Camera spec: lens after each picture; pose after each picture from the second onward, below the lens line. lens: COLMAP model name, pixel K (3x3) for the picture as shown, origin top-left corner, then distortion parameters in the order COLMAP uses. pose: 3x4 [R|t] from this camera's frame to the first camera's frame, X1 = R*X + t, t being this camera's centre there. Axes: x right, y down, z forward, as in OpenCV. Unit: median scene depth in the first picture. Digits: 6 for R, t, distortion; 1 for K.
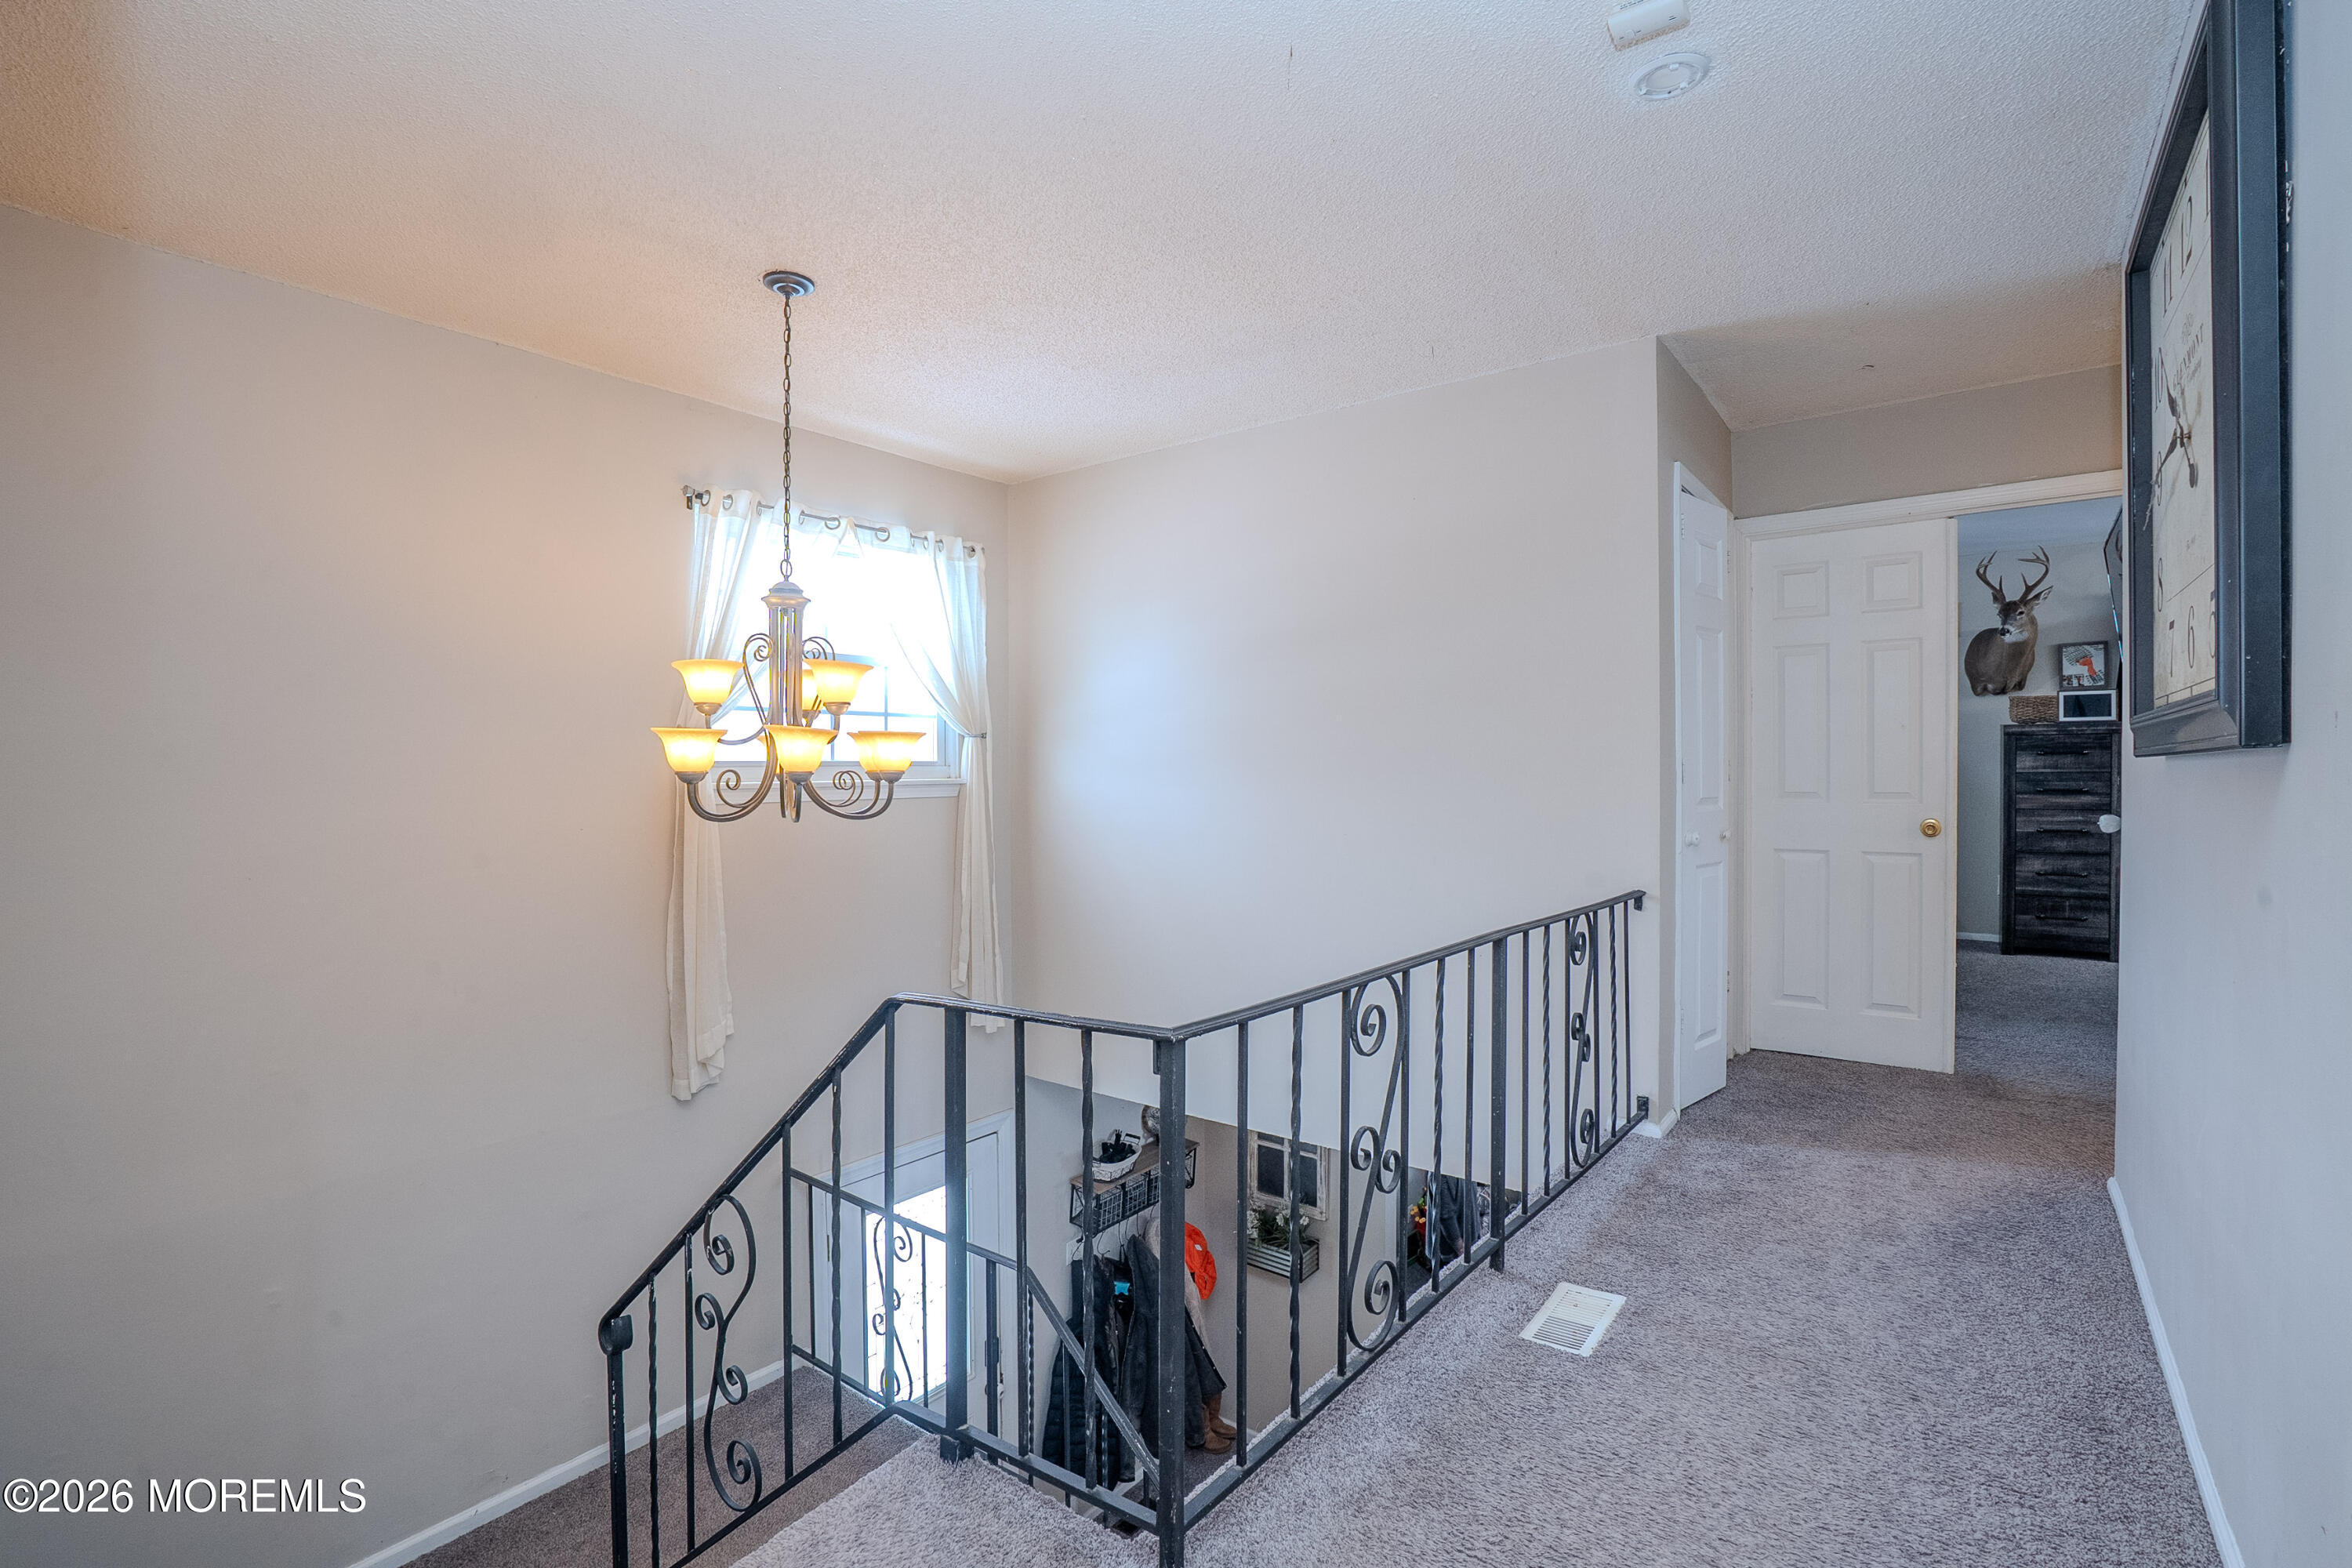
lens RADIAL K [[1069.5, 0, 1177.4], [0, 1069.5, 785.8], [0, 0, 1]] dist [-0.046756, 0.009486]
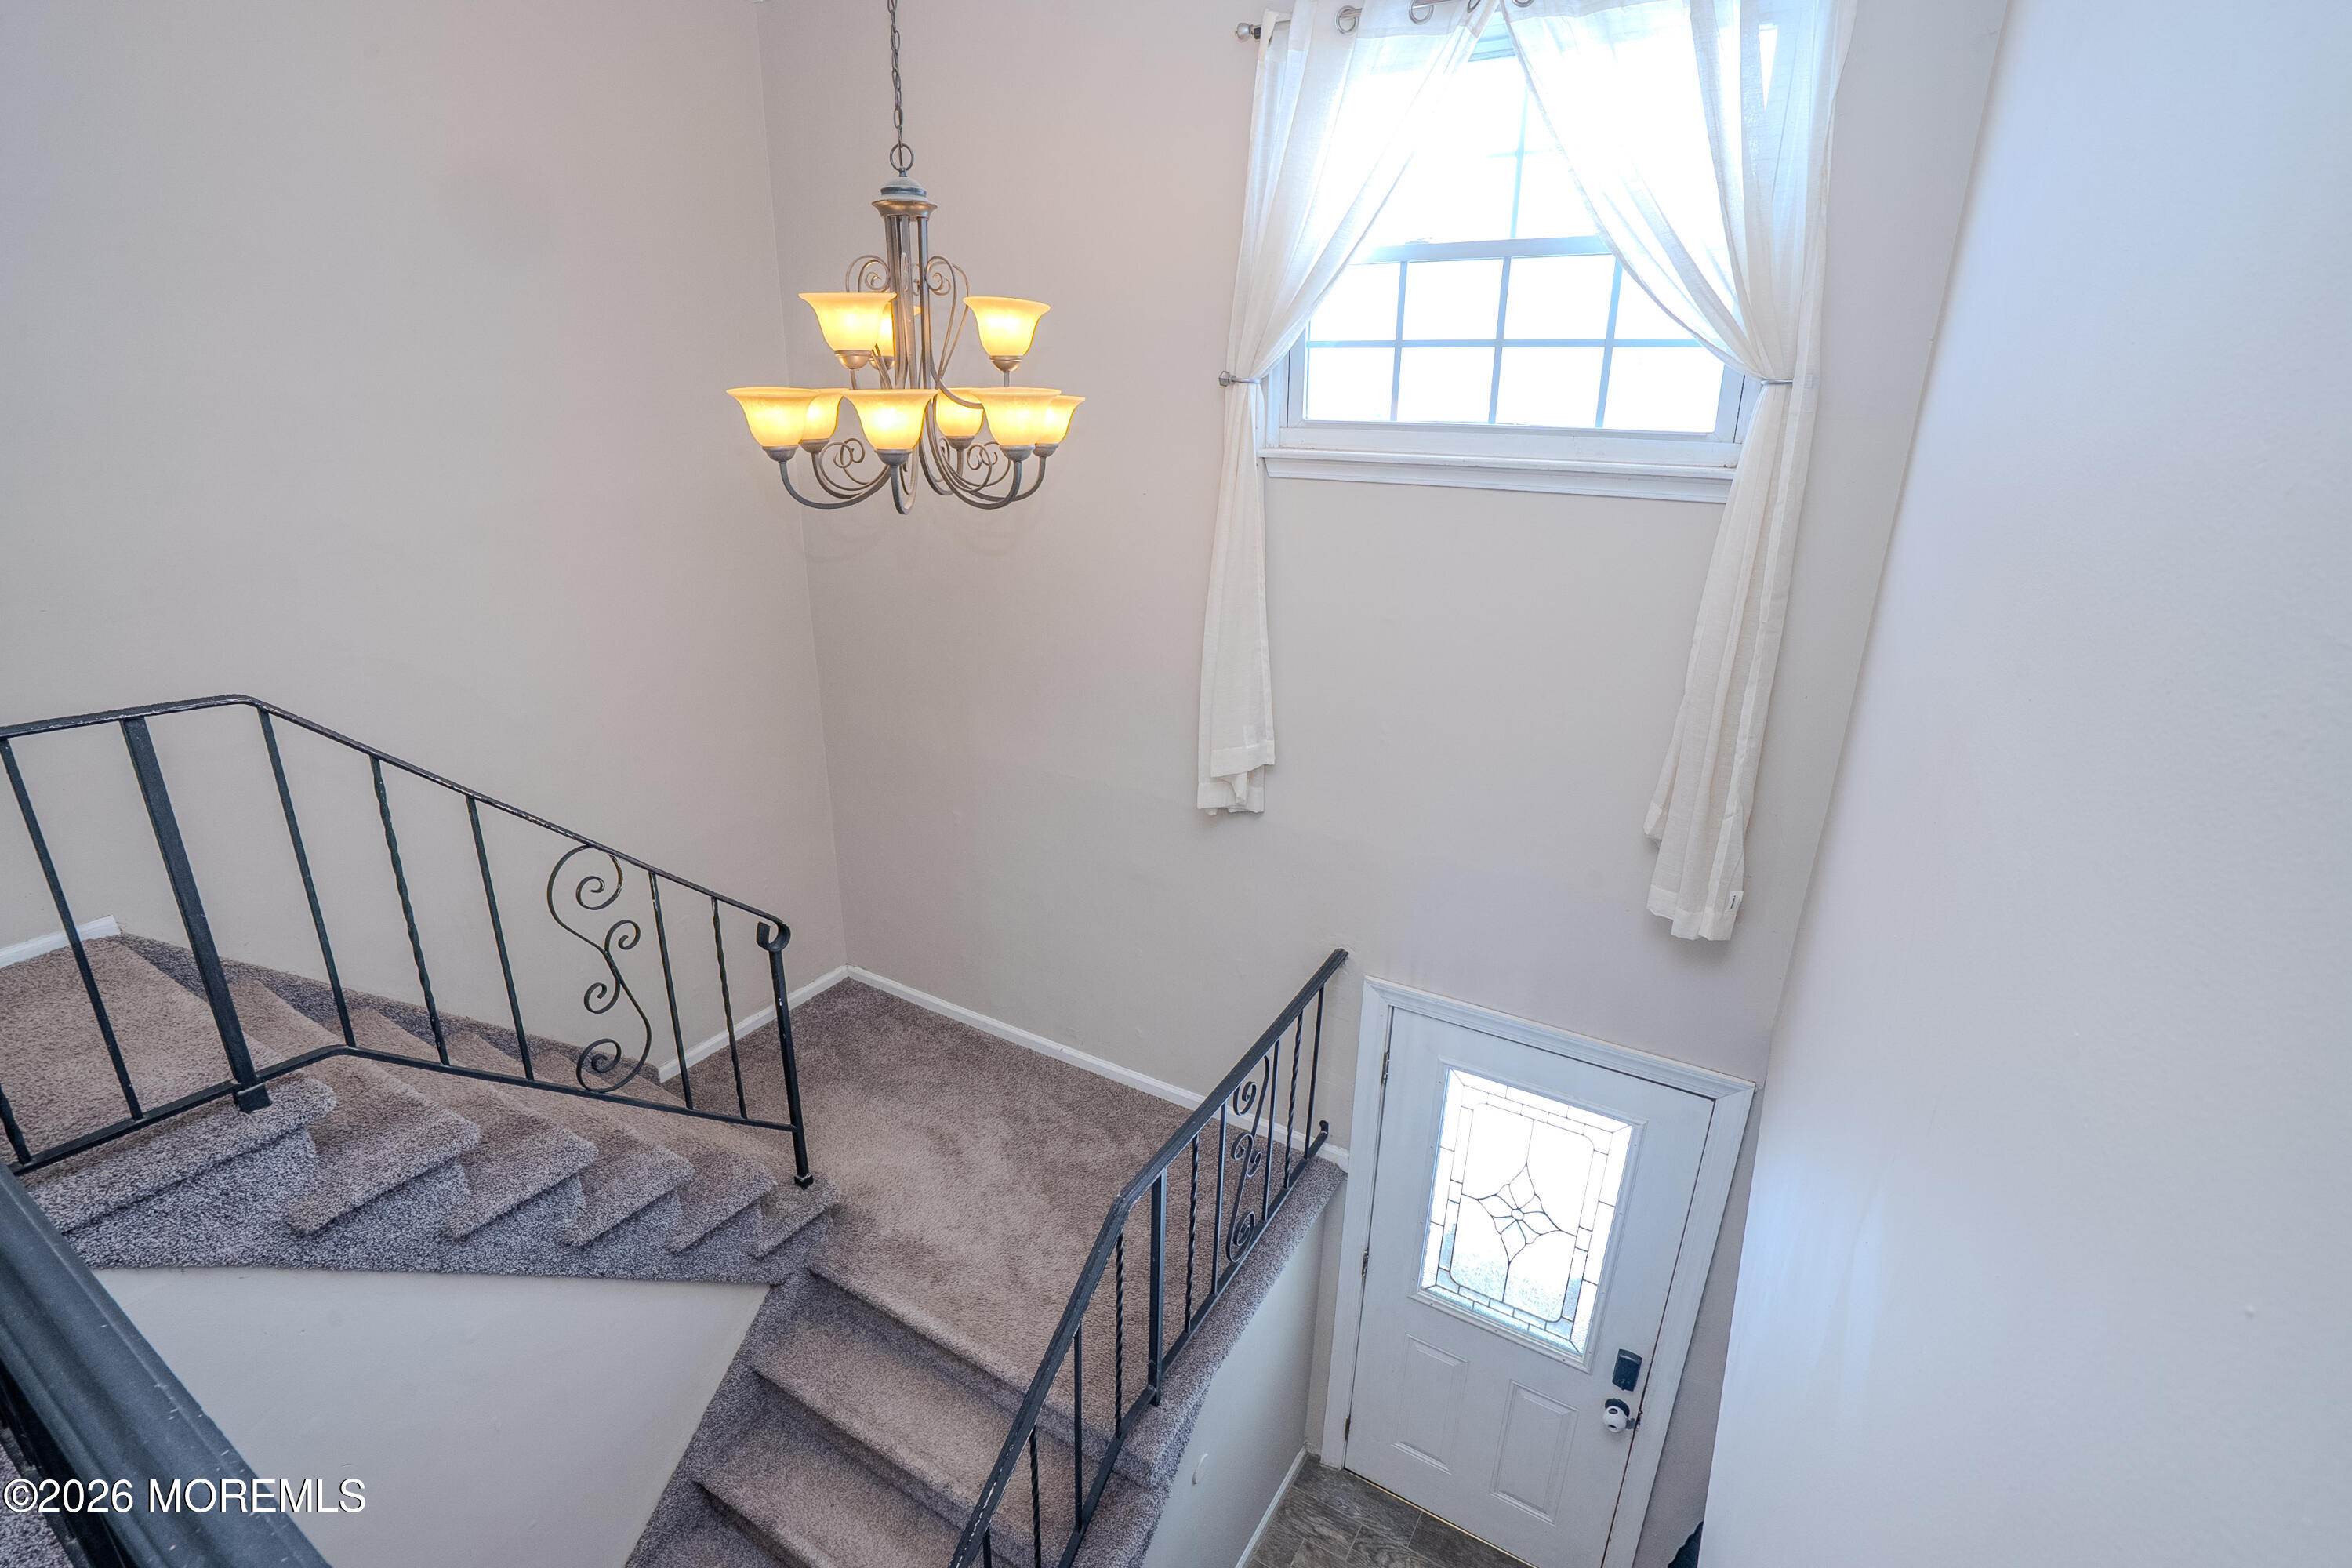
lens RADIAL K [[1069.5, 0, 1187.1], [0, 1069.5, 793.6], [0, 0, 1]] dist [-0.046756, 0.009486]
pose [[0.116445, 0.341227, -0.932741, 0.274625], [-0.020920, 0.939764, 0.341184, -0.023692], [0.992977, -0.020216, 0.116569, 0.618640]]
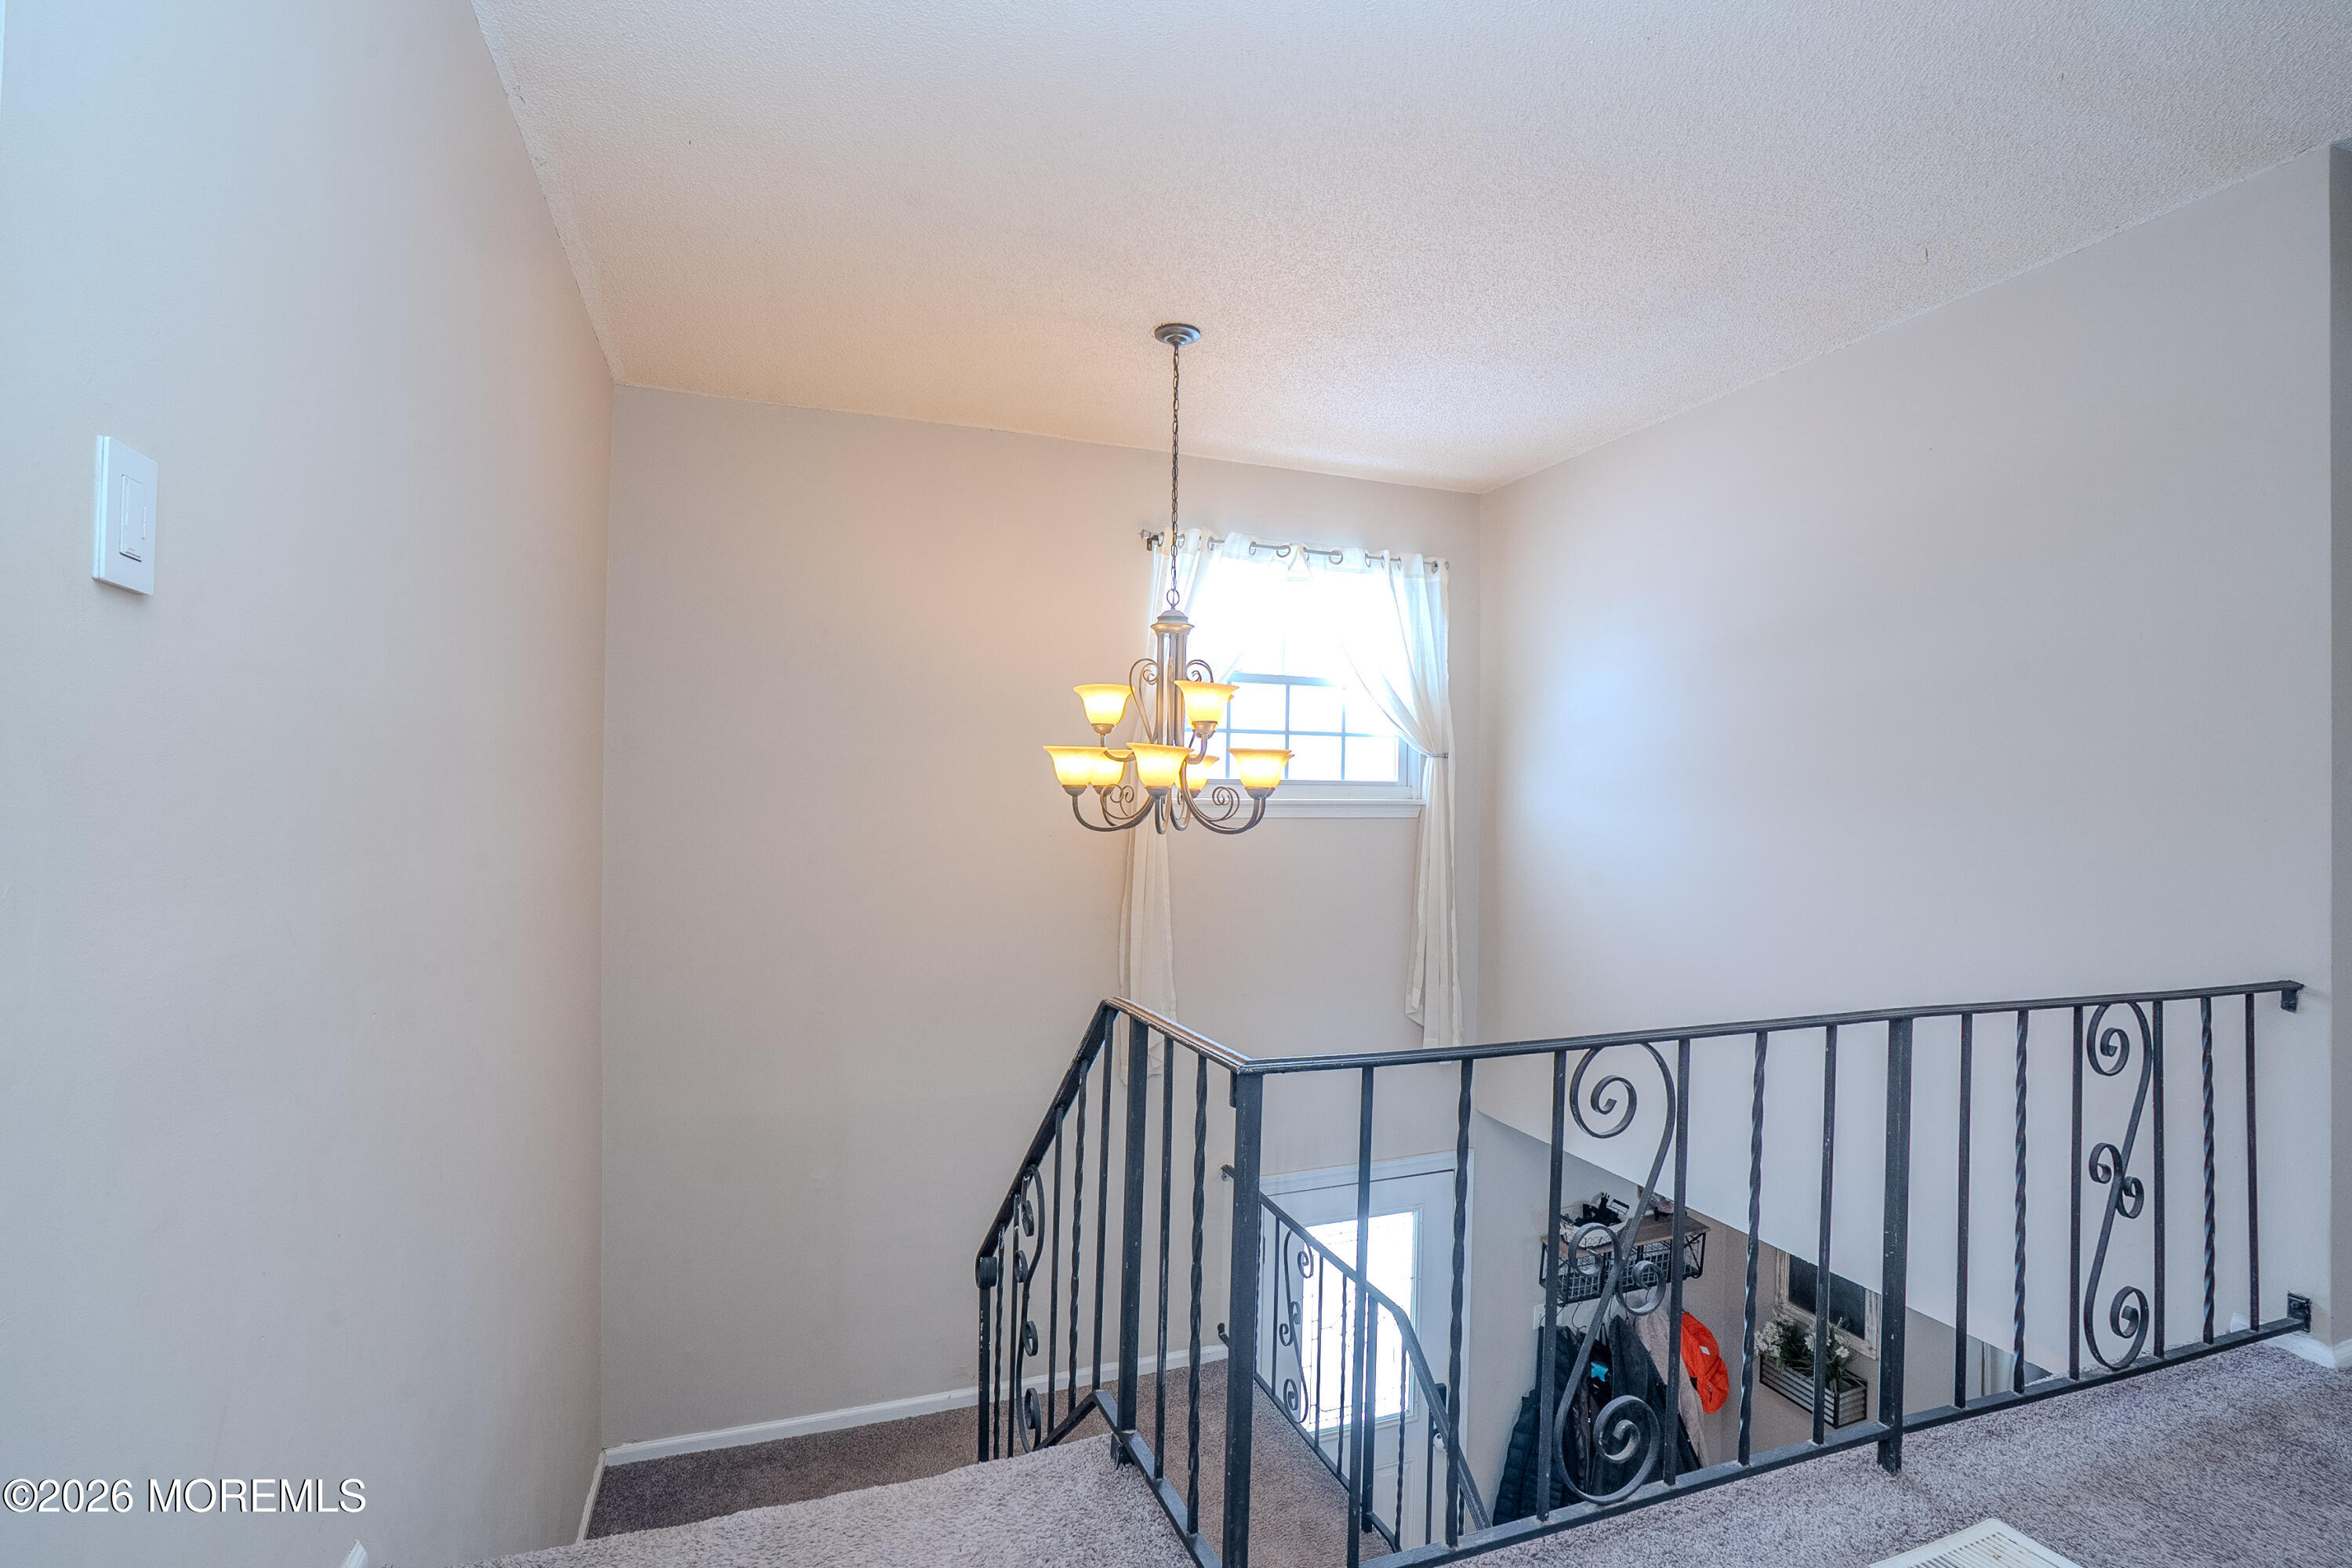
lens RADIAL K [[1069.5, 0, 1173.6], [0, 1069.5, 788.9], [0, 0, 1]] dist [-0.046756, 0.009486]
pose [[0.846457, 0.013338, -0.532290, 0.130715], [-0.023687, 0.999640, -0.012620, 0.001505], [0.531930, 0.023290, 0.846468, 0.055036]]
